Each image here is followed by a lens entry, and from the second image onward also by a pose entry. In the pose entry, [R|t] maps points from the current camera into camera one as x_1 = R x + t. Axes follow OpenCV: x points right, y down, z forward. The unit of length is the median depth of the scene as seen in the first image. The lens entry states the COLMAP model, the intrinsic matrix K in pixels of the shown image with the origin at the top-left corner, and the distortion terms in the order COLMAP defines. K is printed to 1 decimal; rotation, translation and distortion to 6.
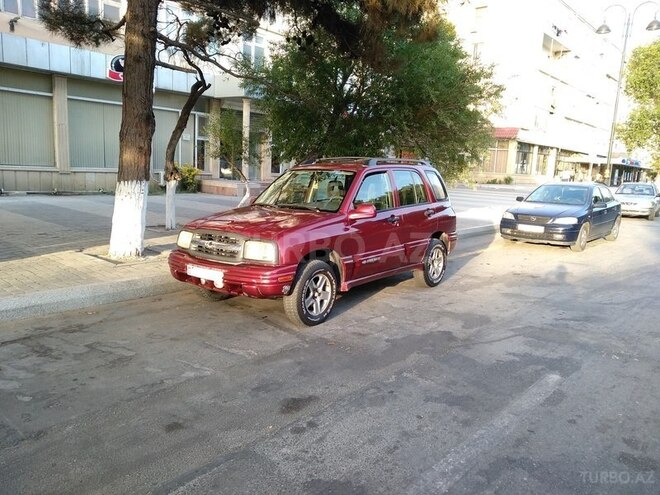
lens RADIAL K [[515.6, 0, 335.5], [0, 515.6, 249.8], [0, 0, 1]] dist [0.007347, -0.030543]
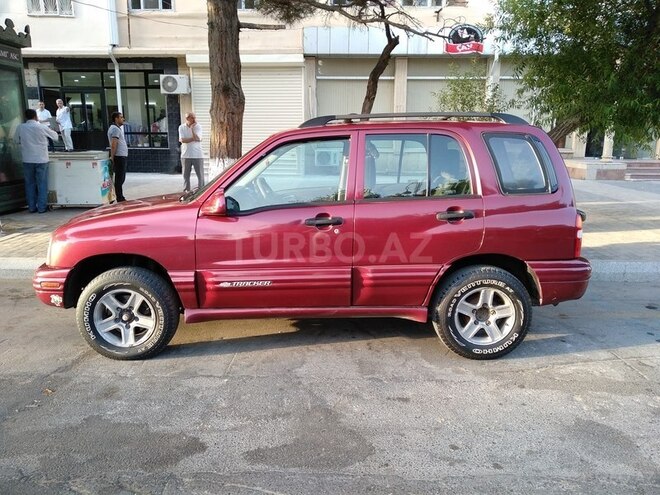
lens RADIAL K [[515.6, 0, 328.7], [0, 515.6, 249.7], [0, 0, 1]] dist [0.007347, -0.030543]
pose [[0.629695, 0.124607, -0.766784, 0.511808], [-0.098143, 0.991903, 0.080594, -0.067992], [0.770618, 0.024505, 0.636826, 0.592337]]
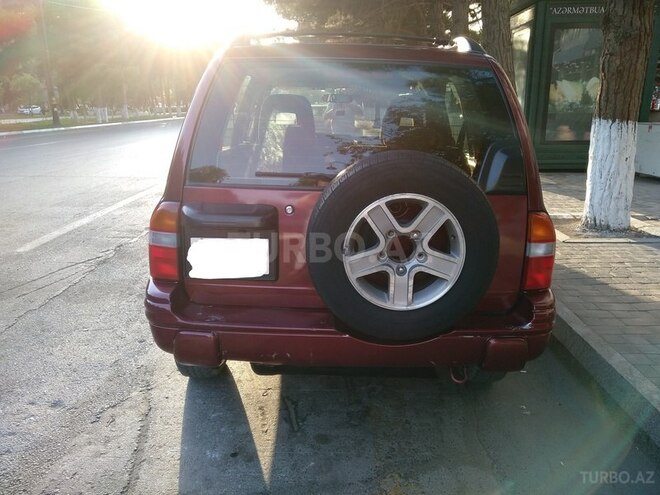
lens RADIAL K [[515.6, 0, 327.2], [0, 515.6, 244.1], [0, 0, 1]] dist [0.007347, -0.030543]
pose [[-0.775954, 0.122150, -0.618849, 0.372592], [-0.132351, 0.927706, 0.349064, -0.182879], [0.616748, 0.352763, -0.703690, 1.411998]]
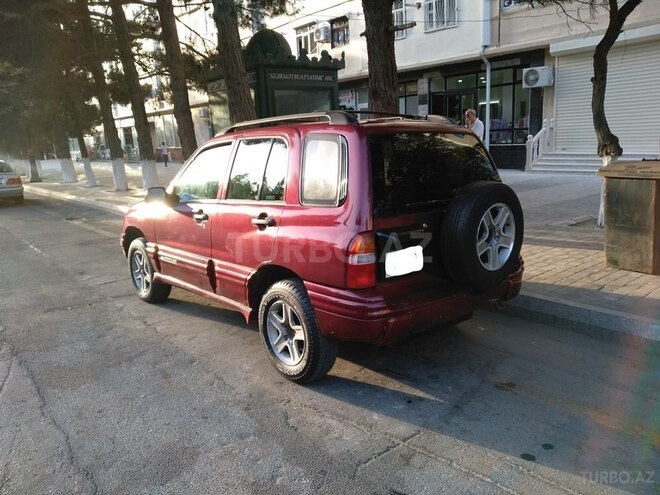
lens RADIAL K [[515.6, 0, 319.1], [0, 515.6, 244.9], [0, 0, 1]] dist [0.007347, -0.030543]
pose [[-0.206773, 0.158081, -0.965534, 0.674124], [-0.119701, 0.975360, 0.185324, -0.152153], [0.971039, 0.153895, -0.182755, 1.178710]]
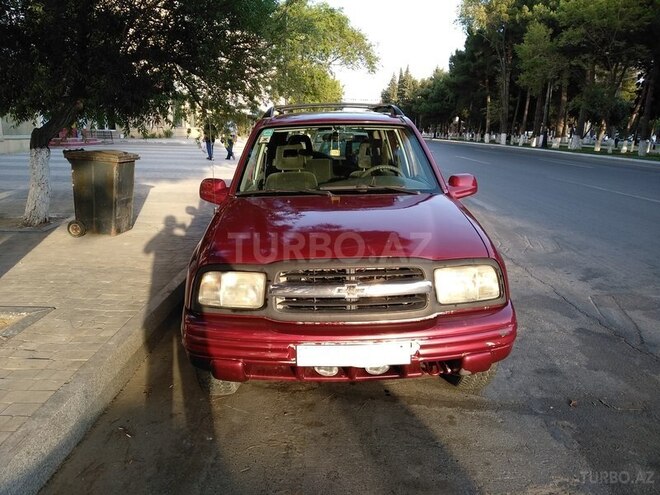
lens RADIAL K [[515.6, 0, 326.5], [0, 515.6, 245.8], [0, 0, 1]] dist [0.007347, -0.030543]
pose [[0.762779, -0.179562, 0.621229, -0.411281], [0.129172, 0.983622, 0.125705, -0.085739], [-0.633627, -0.015640, 0.773481, 0.497316]]
